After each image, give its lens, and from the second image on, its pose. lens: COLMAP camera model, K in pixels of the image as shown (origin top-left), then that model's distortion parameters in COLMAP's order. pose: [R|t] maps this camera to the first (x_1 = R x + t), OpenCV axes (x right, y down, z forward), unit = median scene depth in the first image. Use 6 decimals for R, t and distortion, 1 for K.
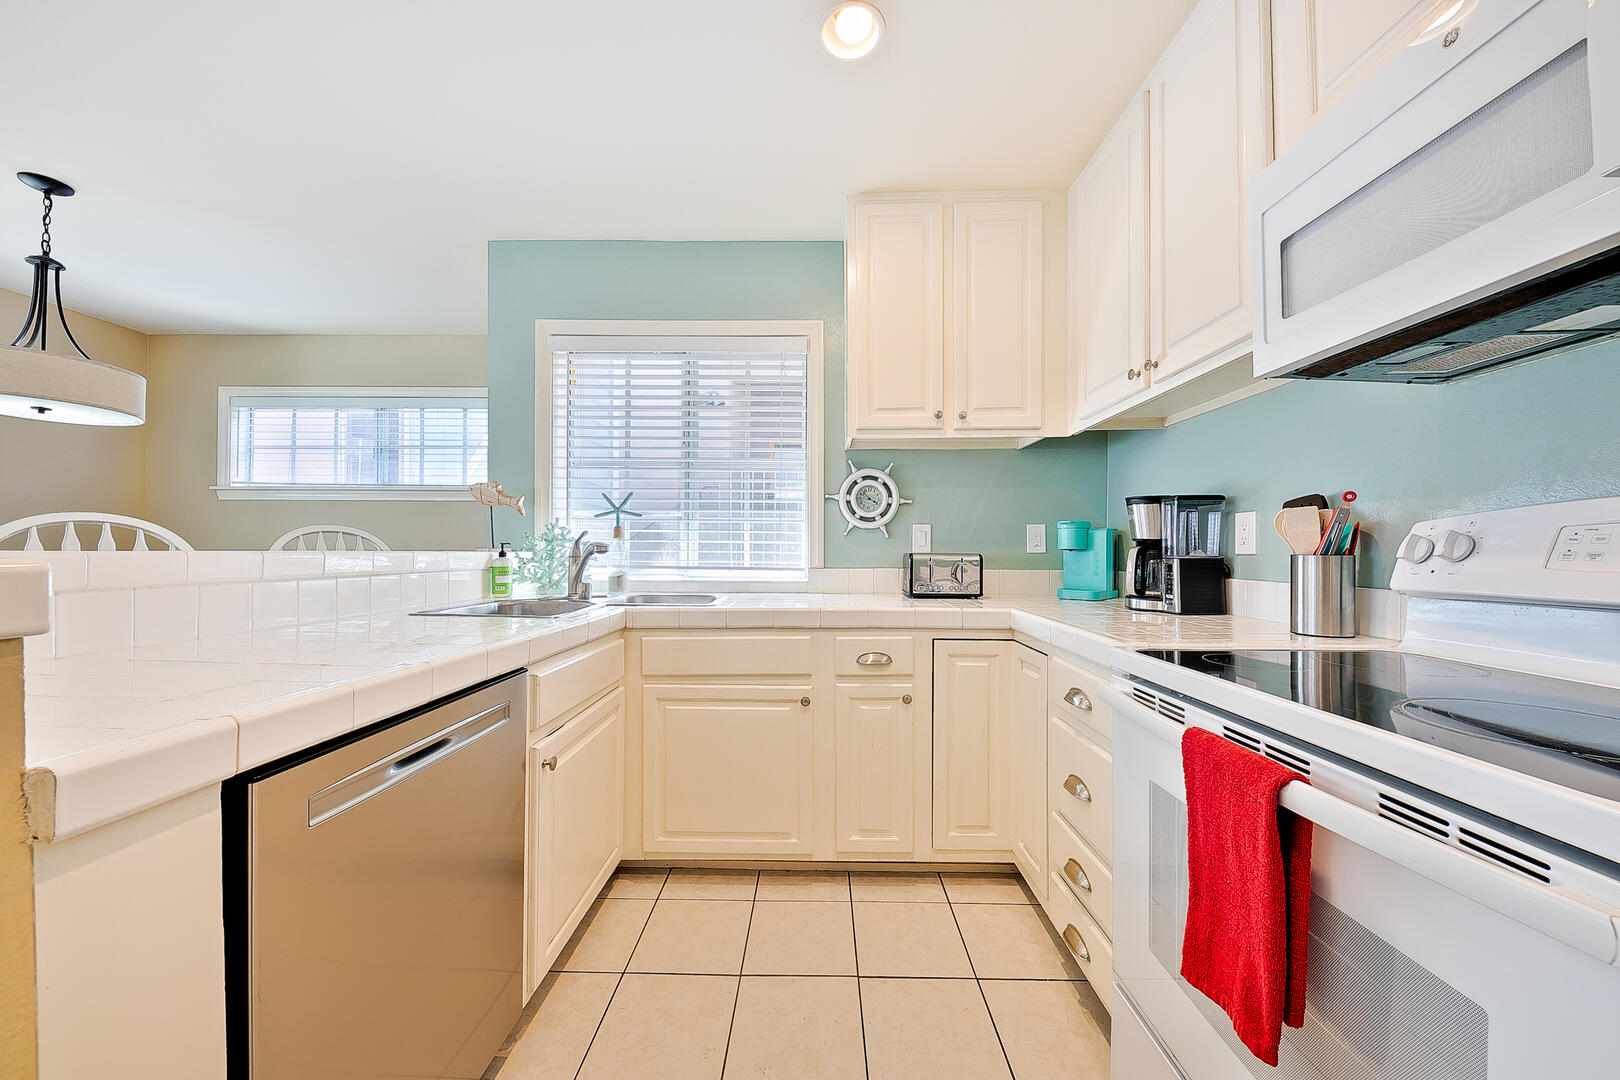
lens RADIAL K [[573.5, 0, 810.0], [0, 573.5, 540.0], [0, 0, 1]] dist [-0.000185, -0.000041]
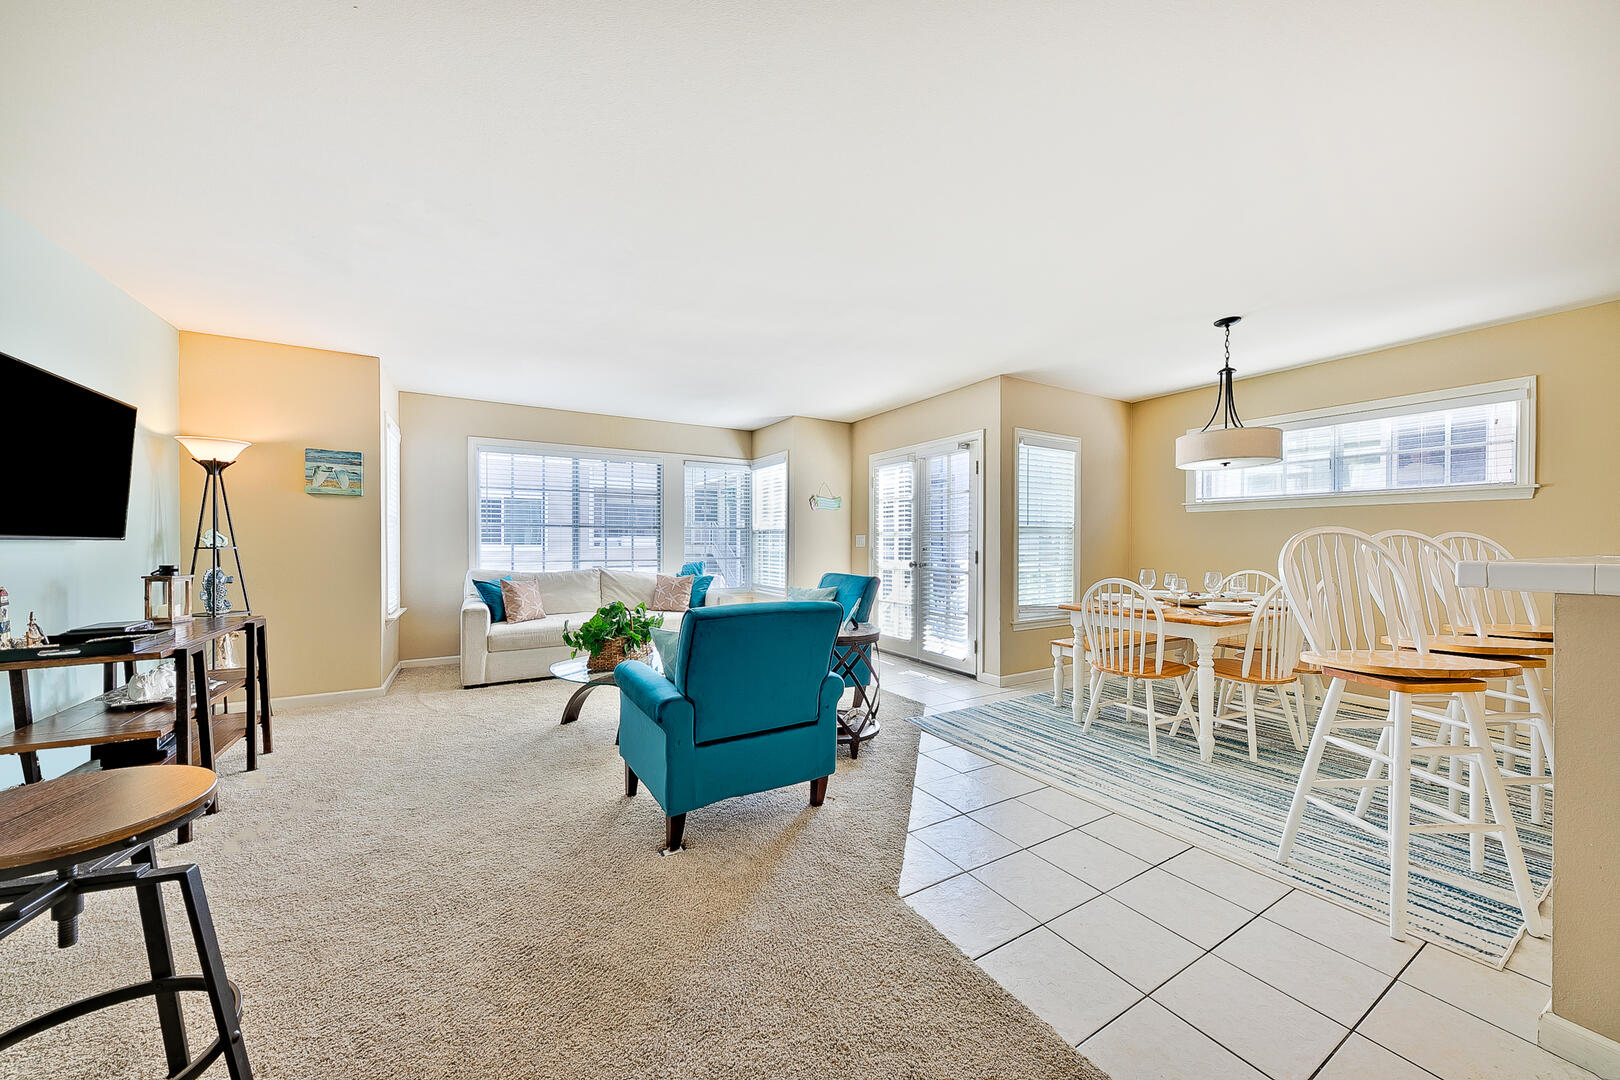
lens RADIAL K [[554.0, 0, 810.9], [0, 554.0, 556.0], [0, 0, 1]] dist [0.000383, -0.003722]
pose [[0.513577, 0.008994, -0.857996, -0.502939], [0.020408, 0.999534, 0.022693, -0.024185], [0.857801, -0.029164, 0.513154, -0.659731]]
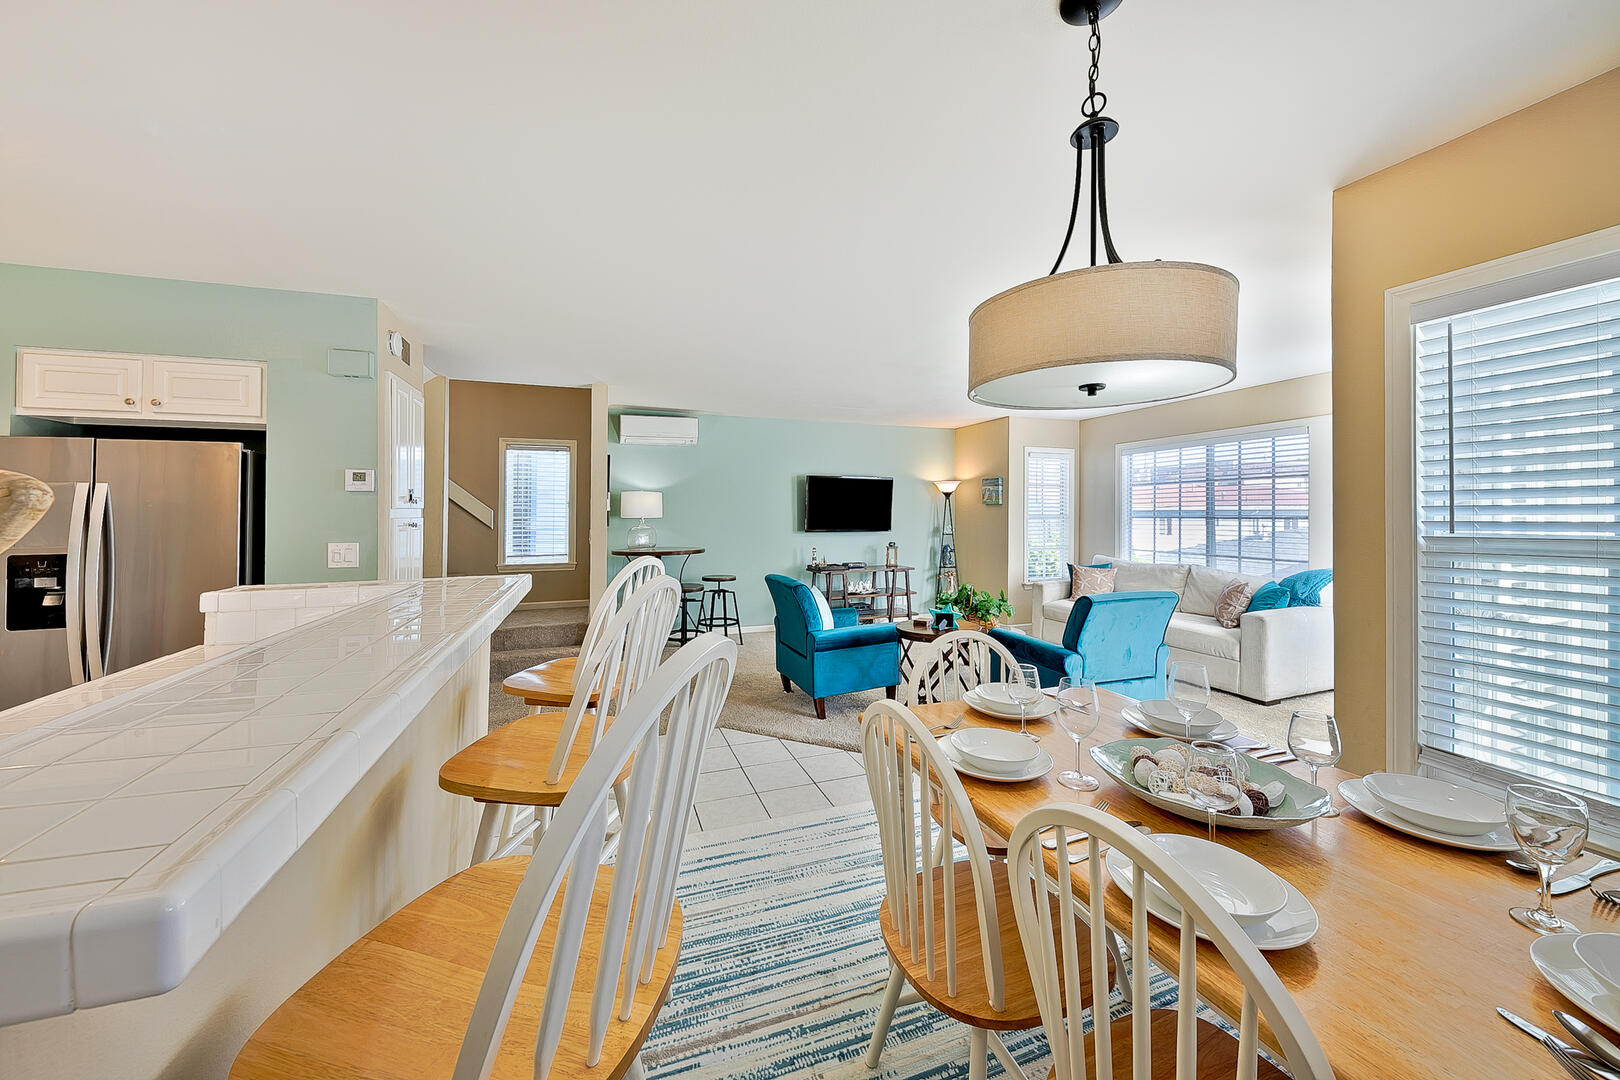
lens RADIAL K [[566.2, 0, 803.0], [0, 566.2, 512.4], [0, 0, 1]] dist [-0.000246, -0.000022]
pose [[-0.936057, -0.009956, -0.351708, -0.725925], [-0.000152, 0.999611, -0.027894, -0.074810], [0.351848, -0.026057, -0.935694, 1.185758]]
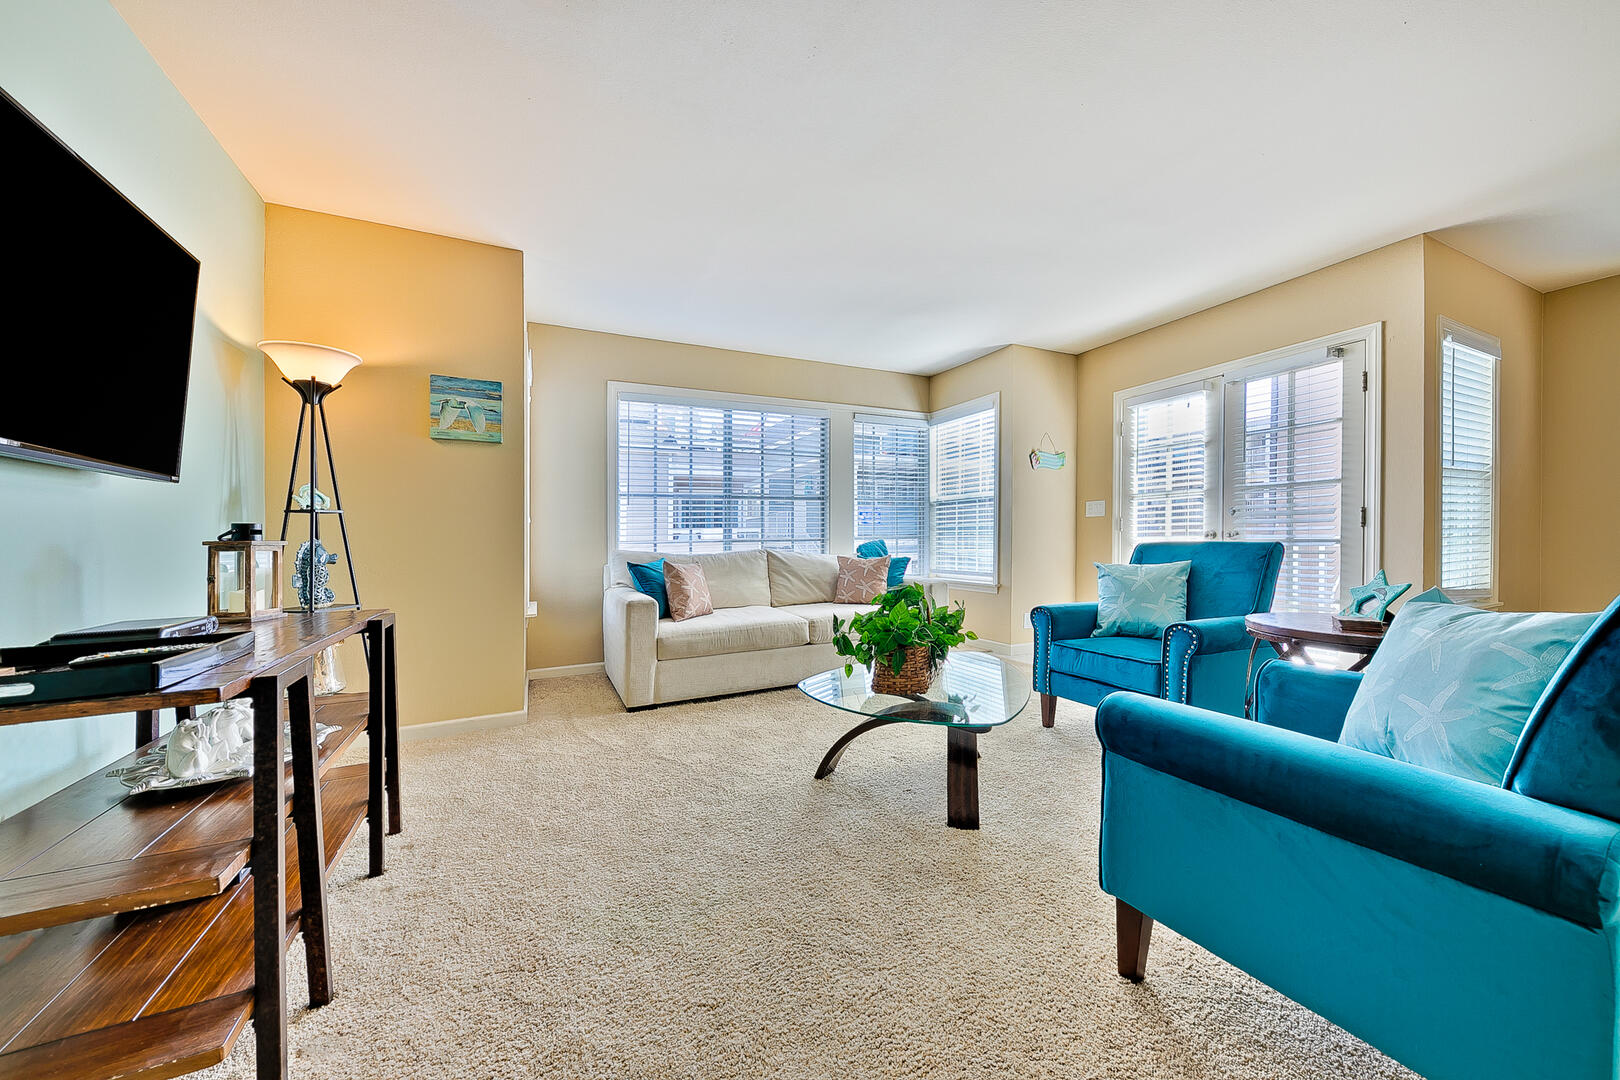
lens RADIAL K [[562.0, 0, 810.0], [0, 562.0, 540.0], [0, 0, 1]] dist [-0.000844, -0.000114]
pose [[0.441007, -0.019238, -0.897297, -1.207366], [0.038971, 0.999238, -0.002270, 0.038900], [0.896657, -0.033967, 0.441421, -0.890125]]
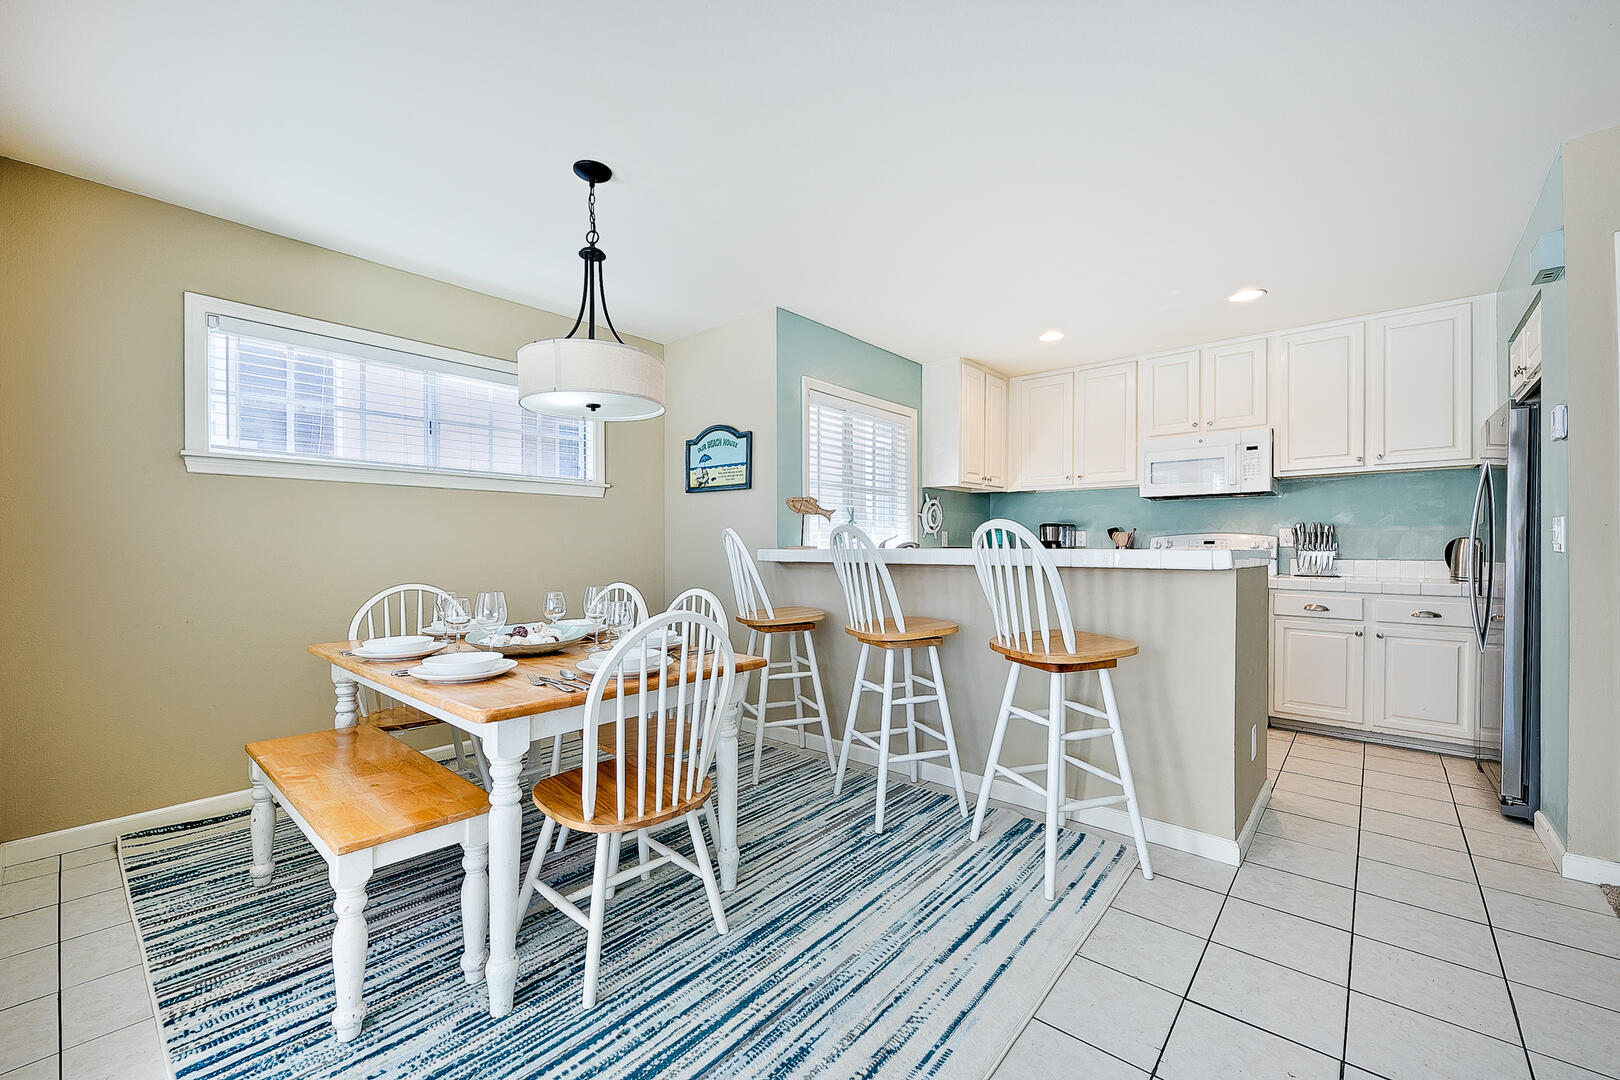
lens RADIAL K [[644.6, 0, 810.3], [0, 644.6, 545.3], [0, 0, 1]] dist [0.003075, 0.000246]
pose [[0.641132, -0.005767, 0.767409, -1.618296], [-0.012148, 0.999770, 0.017662, -0.013008], [-0.767335, -0.020646, 0.640914, 0.011692]]
